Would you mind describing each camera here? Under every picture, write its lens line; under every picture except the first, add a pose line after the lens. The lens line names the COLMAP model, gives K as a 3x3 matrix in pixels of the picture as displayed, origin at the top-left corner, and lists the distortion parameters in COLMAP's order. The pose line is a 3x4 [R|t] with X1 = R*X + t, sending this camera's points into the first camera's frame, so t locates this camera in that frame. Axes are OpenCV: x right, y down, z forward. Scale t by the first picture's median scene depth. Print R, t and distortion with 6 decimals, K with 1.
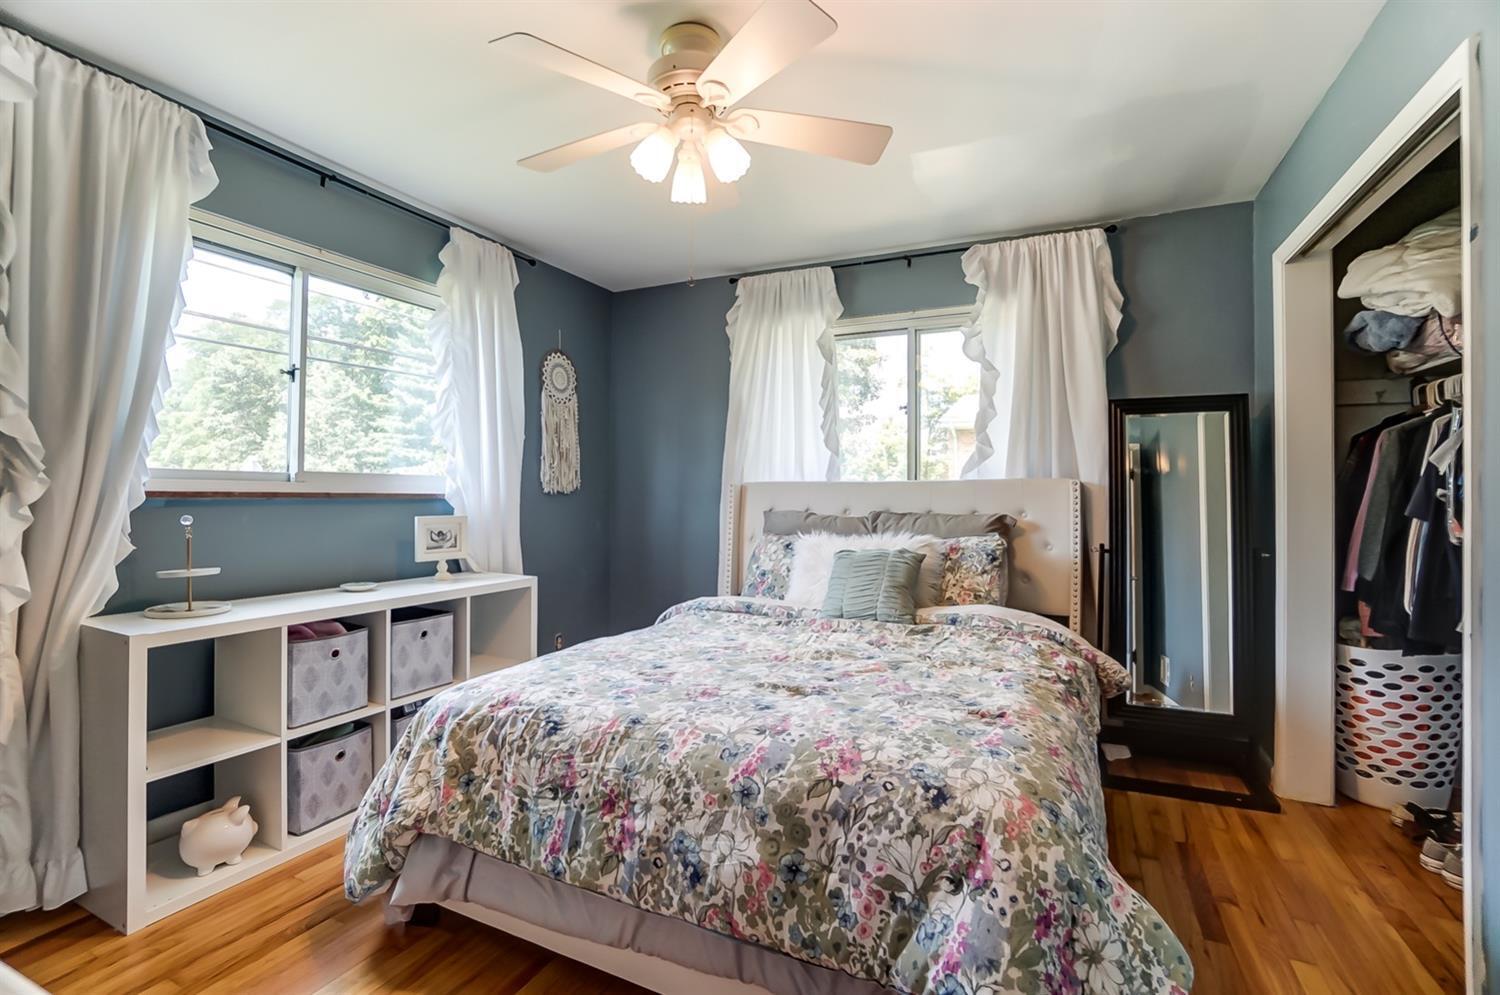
lens RADIAL K [[684.5, 0, 744.9], [0, 684.5, 489.1], [0, 0, 1]] dist [-0.068669, 0.023737]
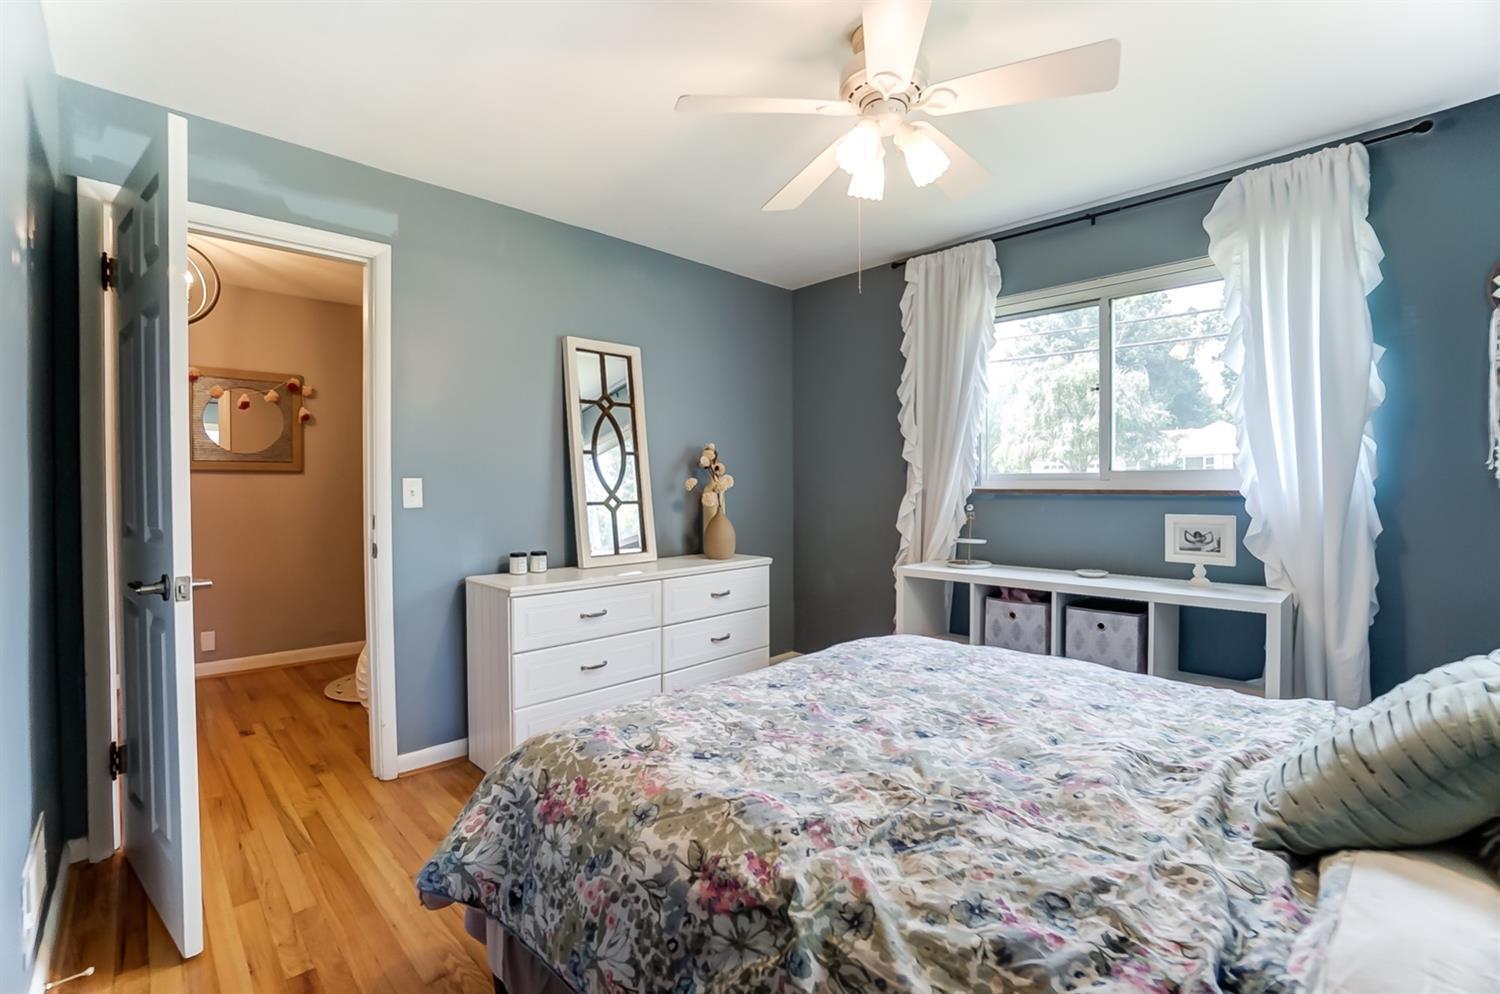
lens RADIAL K [[684.5, 0, 744.9], [0, 684.5, 488.6], [0, 0, 1]] dist [-0.068669, 0.023737]
pose [[-0.347421, 0.003624, -0.937702, 0.745301], [0.008056, 0.999967, 0.000880, -0.002323], [0.937675, -0.007248, -0.347439, 0.920218]]
